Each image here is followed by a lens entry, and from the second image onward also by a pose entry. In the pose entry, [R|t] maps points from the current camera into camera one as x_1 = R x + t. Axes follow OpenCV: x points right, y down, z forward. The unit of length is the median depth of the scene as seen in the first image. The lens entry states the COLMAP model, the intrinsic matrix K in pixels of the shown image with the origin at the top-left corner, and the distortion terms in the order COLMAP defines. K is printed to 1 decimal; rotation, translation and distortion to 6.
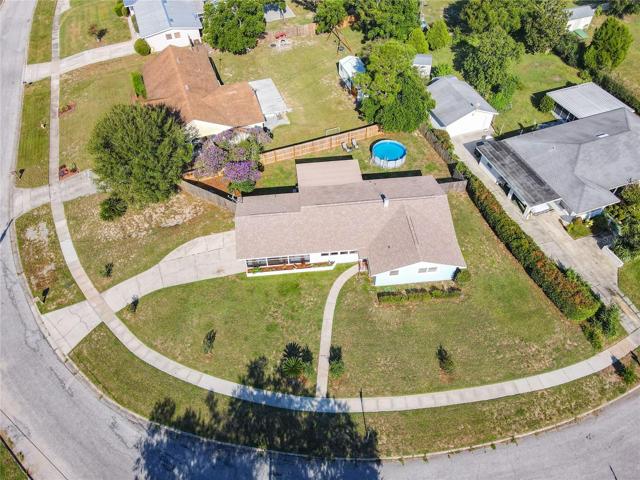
lens RADIAL K [[478.4, 0, 318.8], [0, 478.4, 235.7], [0, 0, 1]] dist [0.034932, 0.001712]
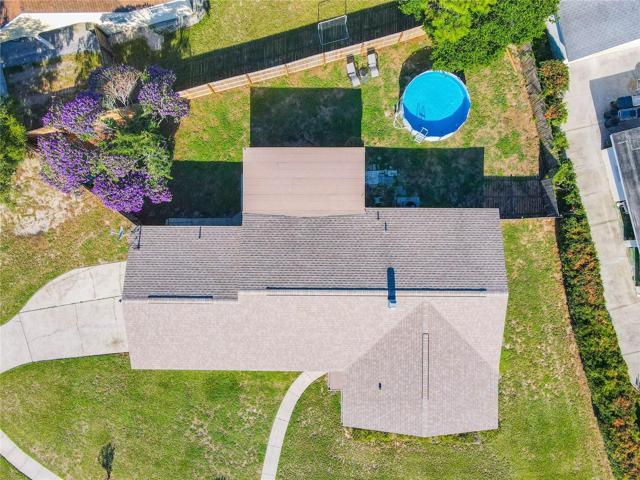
lens RADIAL K [[501.8, 0, 320.0], [0, 501.8, 240.0], [0, 0, 1]] dist [0.034655, 0.000374]
pose [[0.994722, 0.102542, -0.003513, 0.056802], [-0.074036, 0.741055, 0.667350, -0.544180], [0.071034, -0.663568, 0.744736, 0.664689]]
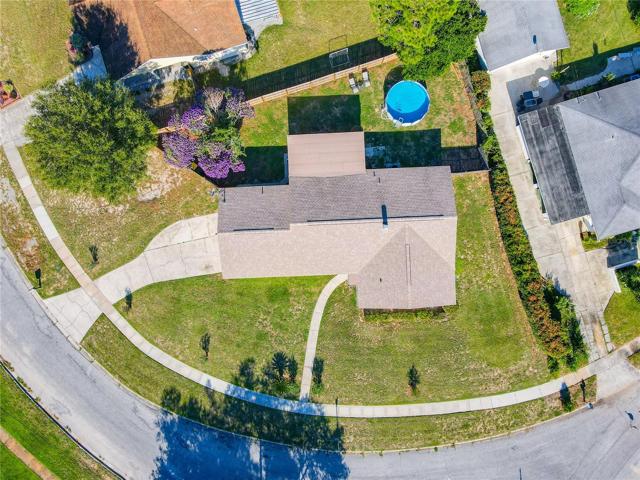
lens RADIAL K [[478.4, 0, 318.8], [0, 478.4, 235.7], [0, 0, 1]] dist [0.034932, 0.001712]
pose [[0.998519, 0.054222, -0.004523, 0.023372], [-0.037654, 0.748628, 0.661920, -0.692887], [0.039277, -0.660769, 0.749561, 0.345417]]
